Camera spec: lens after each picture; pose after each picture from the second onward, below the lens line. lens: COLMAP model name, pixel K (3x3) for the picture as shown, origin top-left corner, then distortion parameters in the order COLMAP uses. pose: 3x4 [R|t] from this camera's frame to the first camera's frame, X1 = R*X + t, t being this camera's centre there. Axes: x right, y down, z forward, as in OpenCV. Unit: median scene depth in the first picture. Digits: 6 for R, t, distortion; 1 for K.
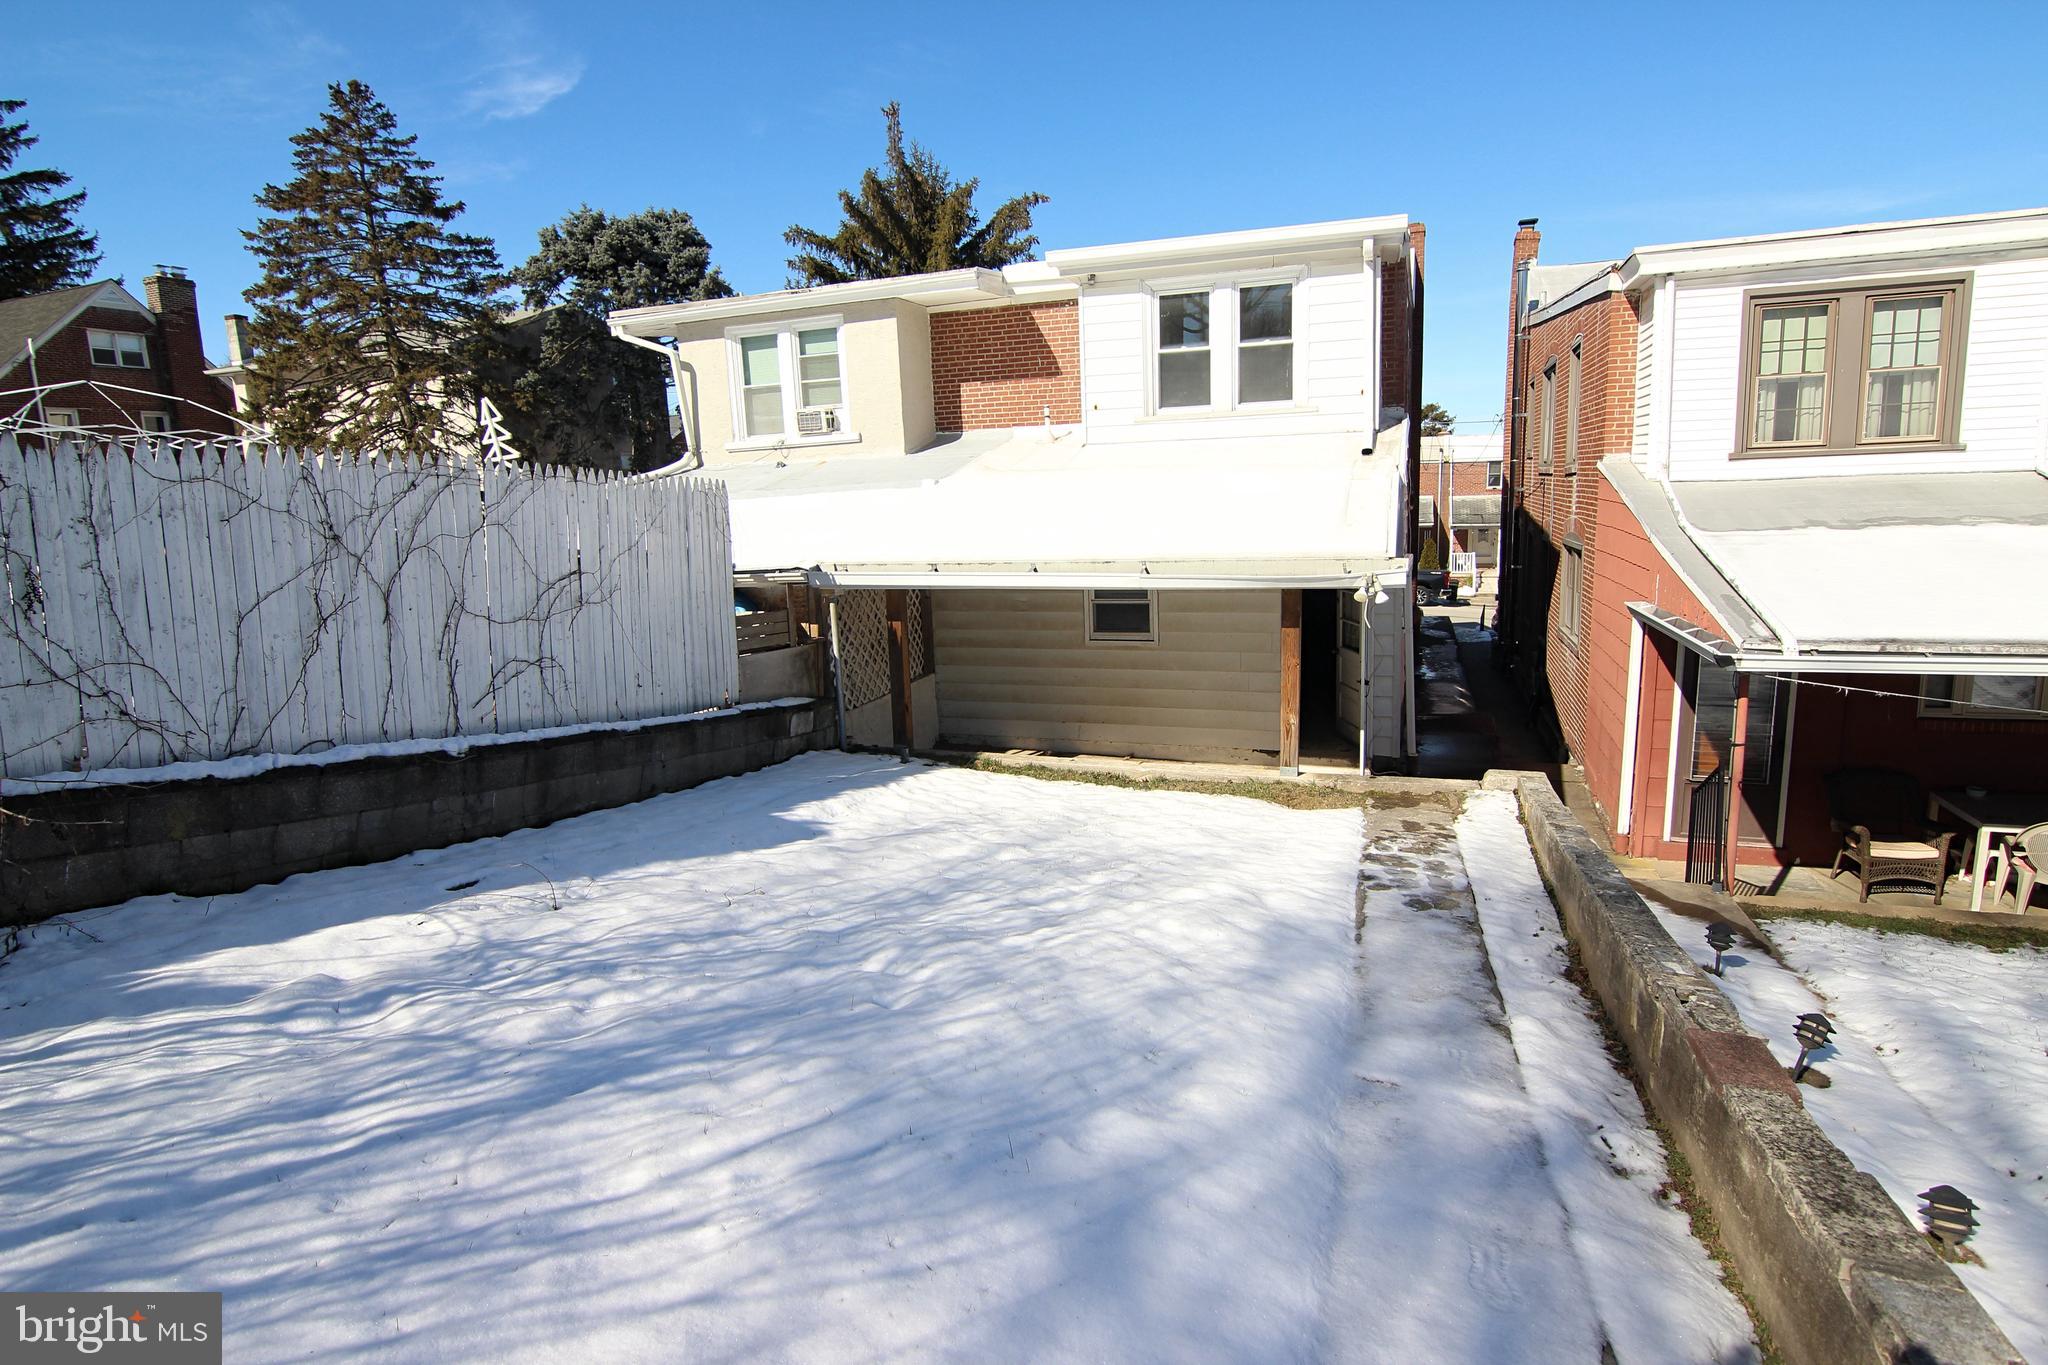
lens RADIAL K [[1031.6, 0, 1040.6], [0, 1031.6, 669.8], [0, 0, 1]] dist [-0.002106, -0.018628]
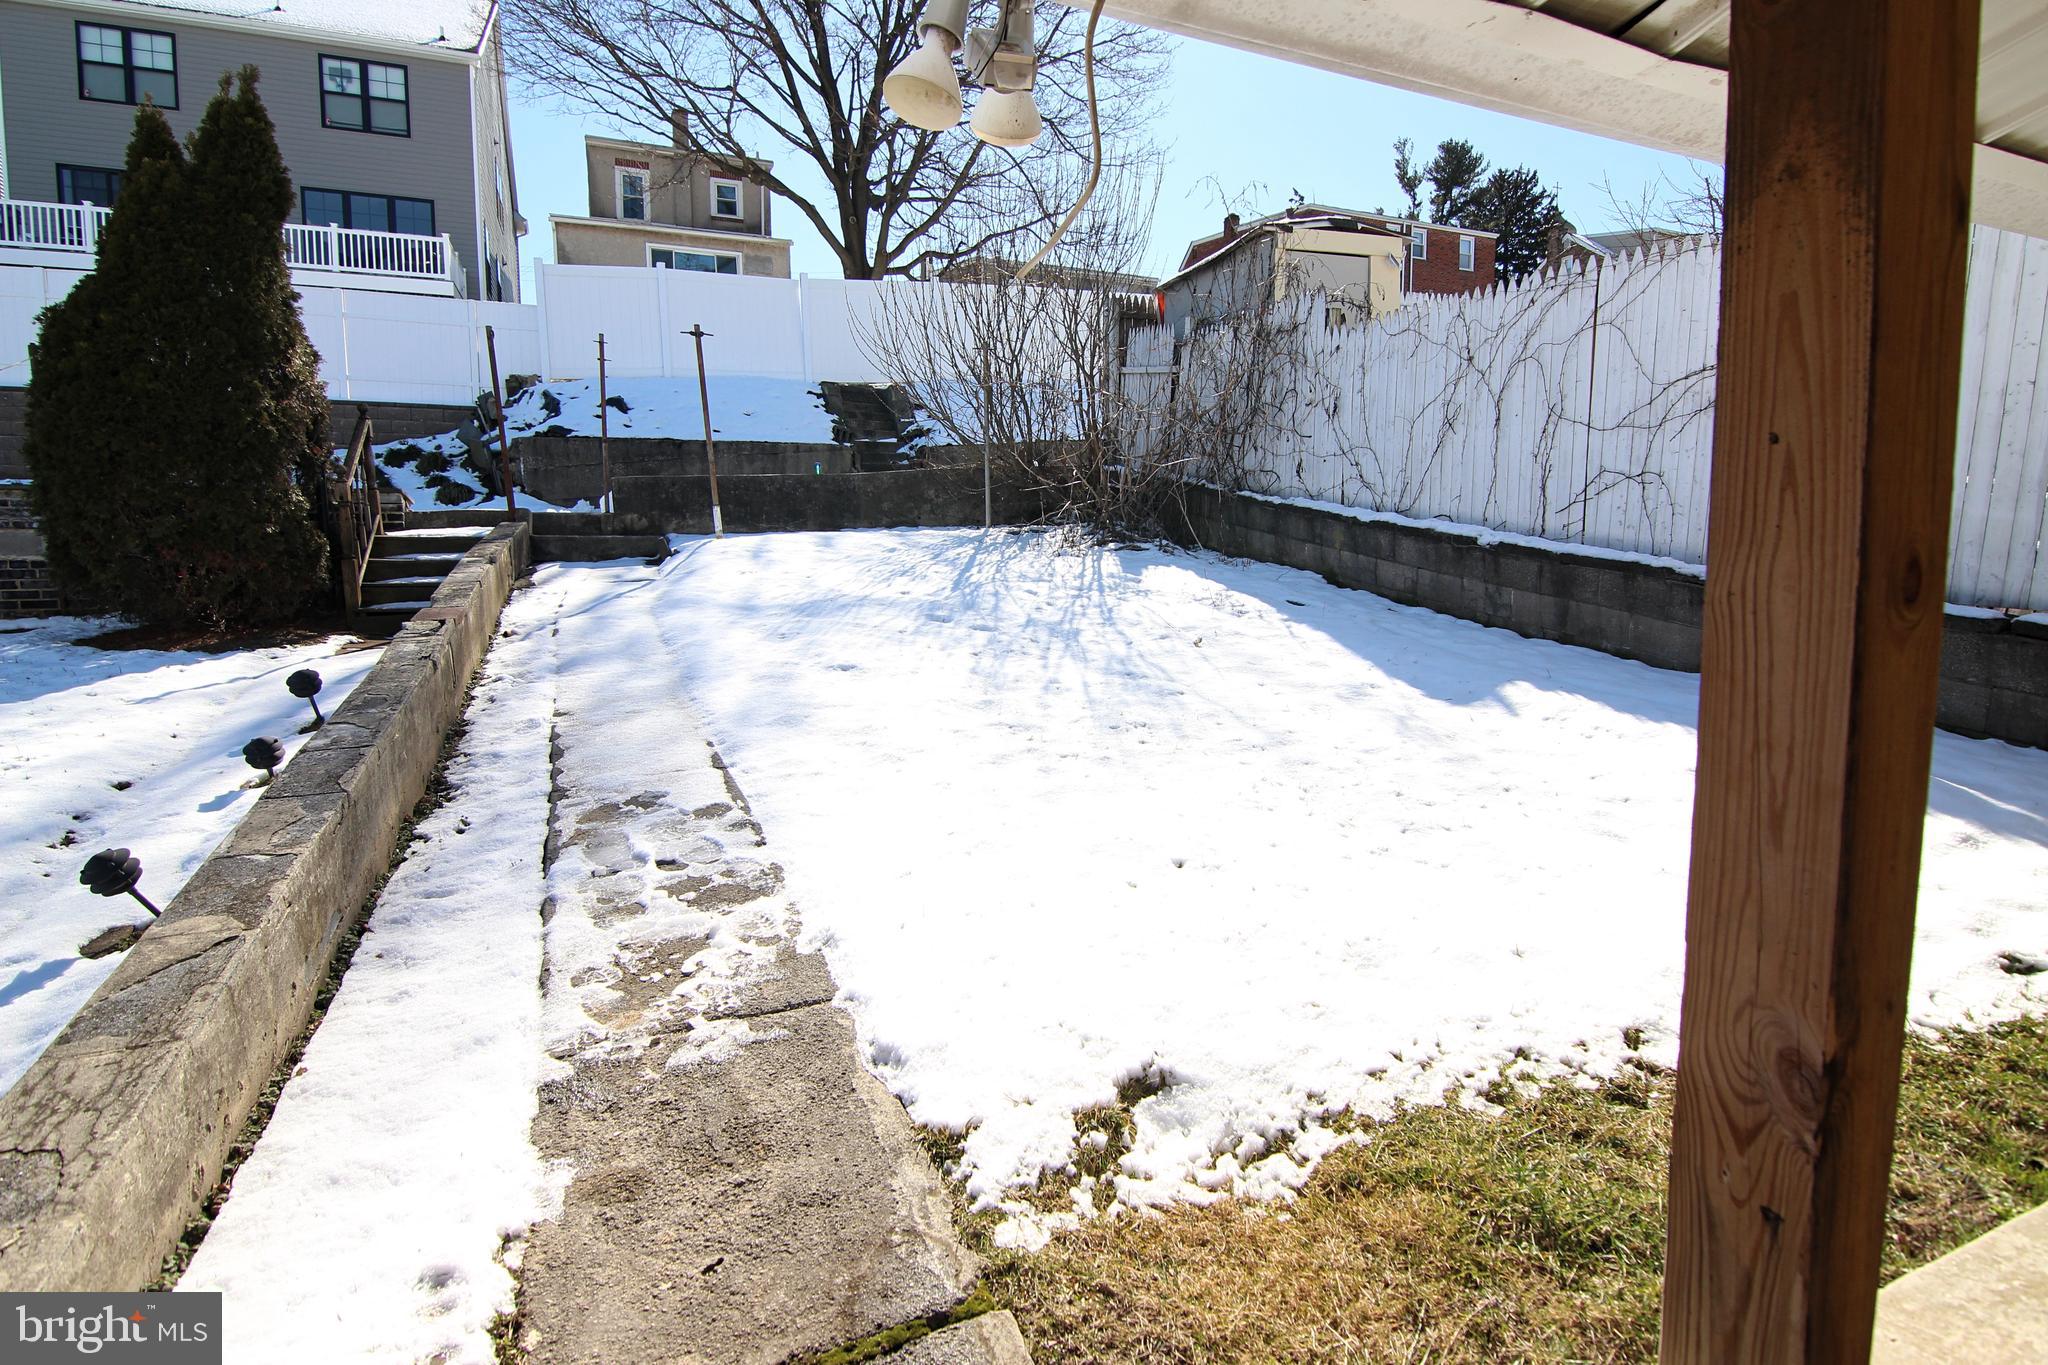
lens RADIAL K [[1031.6, 0, 1040.6], [0, 1031.6, 669.8], [0, 0, 1]] dist [-0.002106, -0.018628]
pose [[-0.734844, 0.110590, -0.669159, 0.566651], [-0.086319, 0.963344, 0.254002, -0.030975], [0.672721, 0.244413, -0.698362, 1.489049]]
